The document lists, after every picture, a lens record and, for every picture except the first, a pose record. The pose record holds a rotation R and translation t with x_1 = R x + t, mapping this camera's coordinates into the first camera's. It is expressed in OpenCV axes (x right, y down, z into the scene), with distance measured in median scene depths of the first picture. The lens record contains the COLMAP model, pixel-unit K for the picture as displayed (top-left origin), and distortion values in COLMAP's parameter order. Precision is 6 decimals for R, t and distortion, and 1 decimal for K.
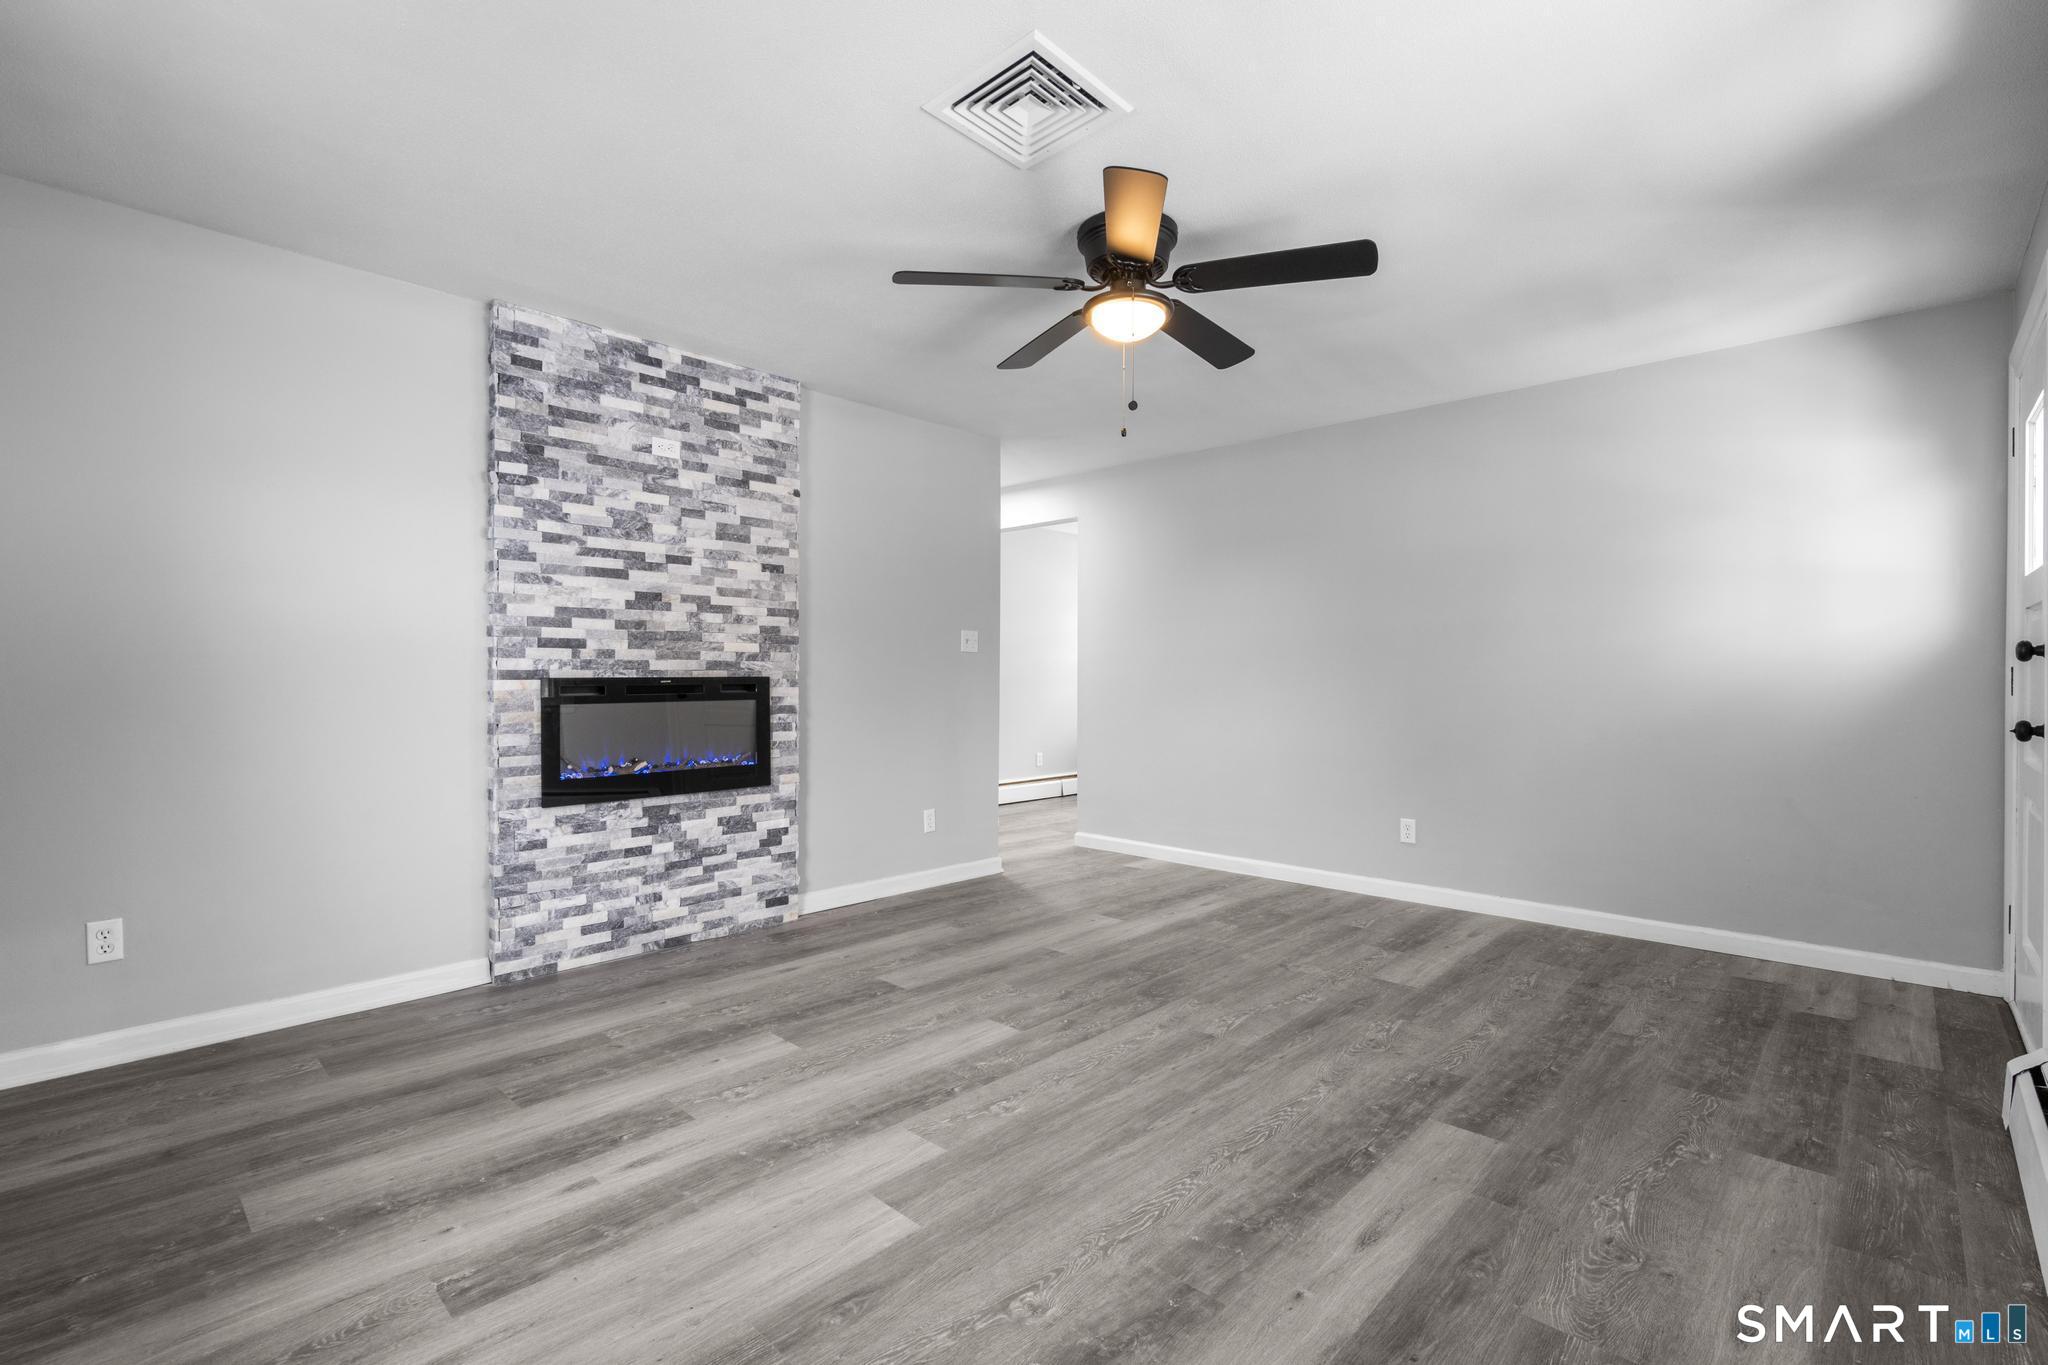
lens RADIAL K [[916.7, 0, 1018.4], [0, 916.7, 682.2], [0, 0, 1]] dist [-0.010160, 0.004706]
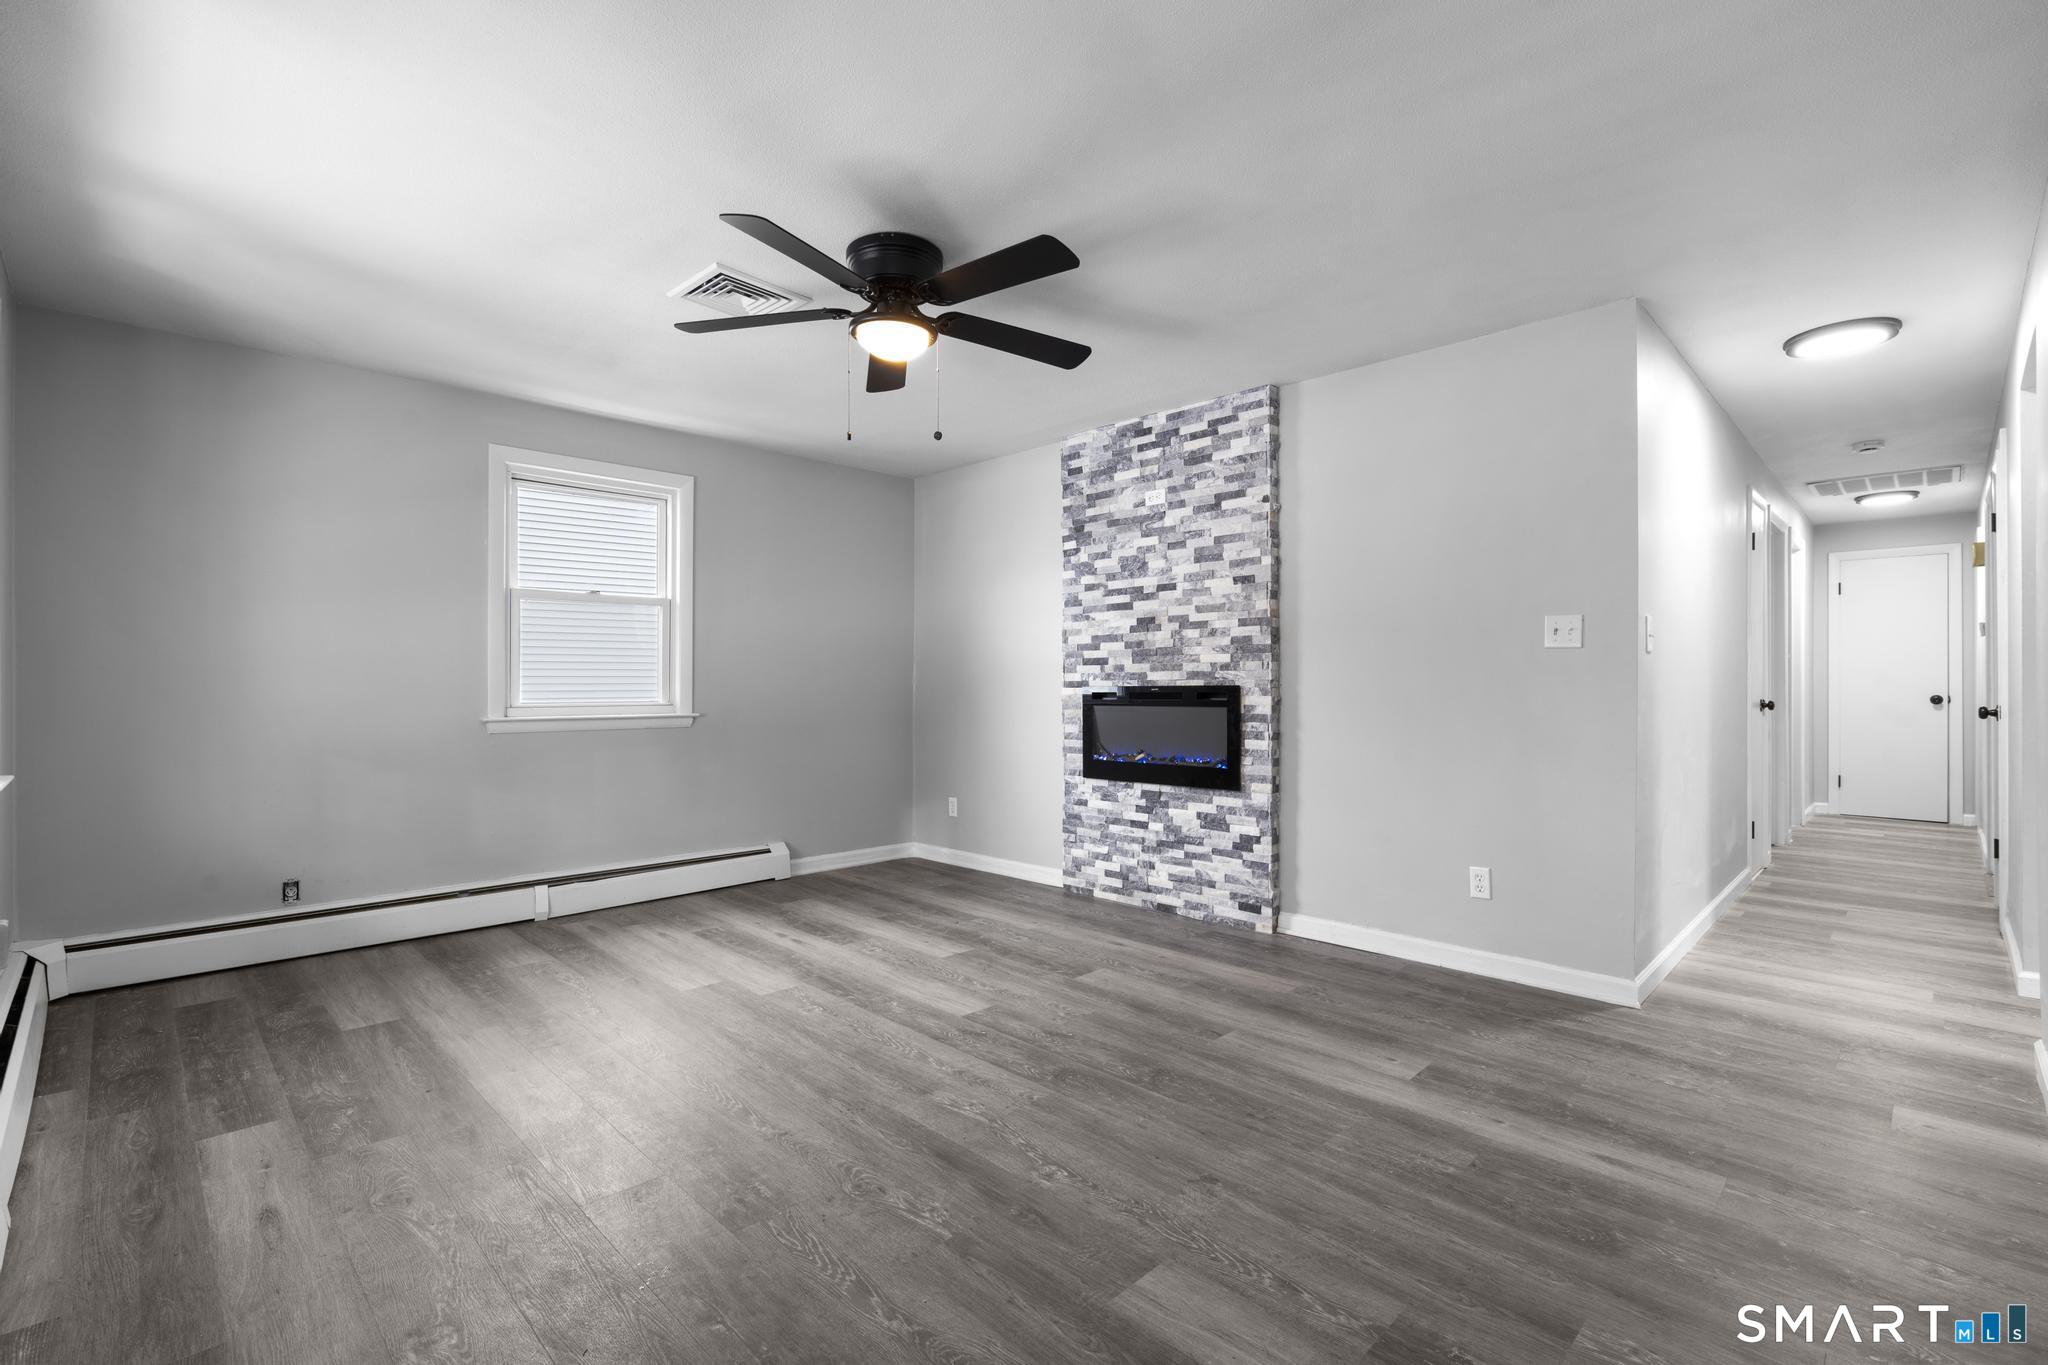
lens RADIAL K [[916.7, 0, 1018.4], [0, 916.7, 682.2], [0, 0, 1]] dist [-0.010160, 0.004706]
pose [[-0.026156, -0.005828, -0.999641, 0.843600], [-0.006825, 0.999961, -0.005651, -0.002265], [0.999635, 0.006675, -0.026194, 0.860181]]
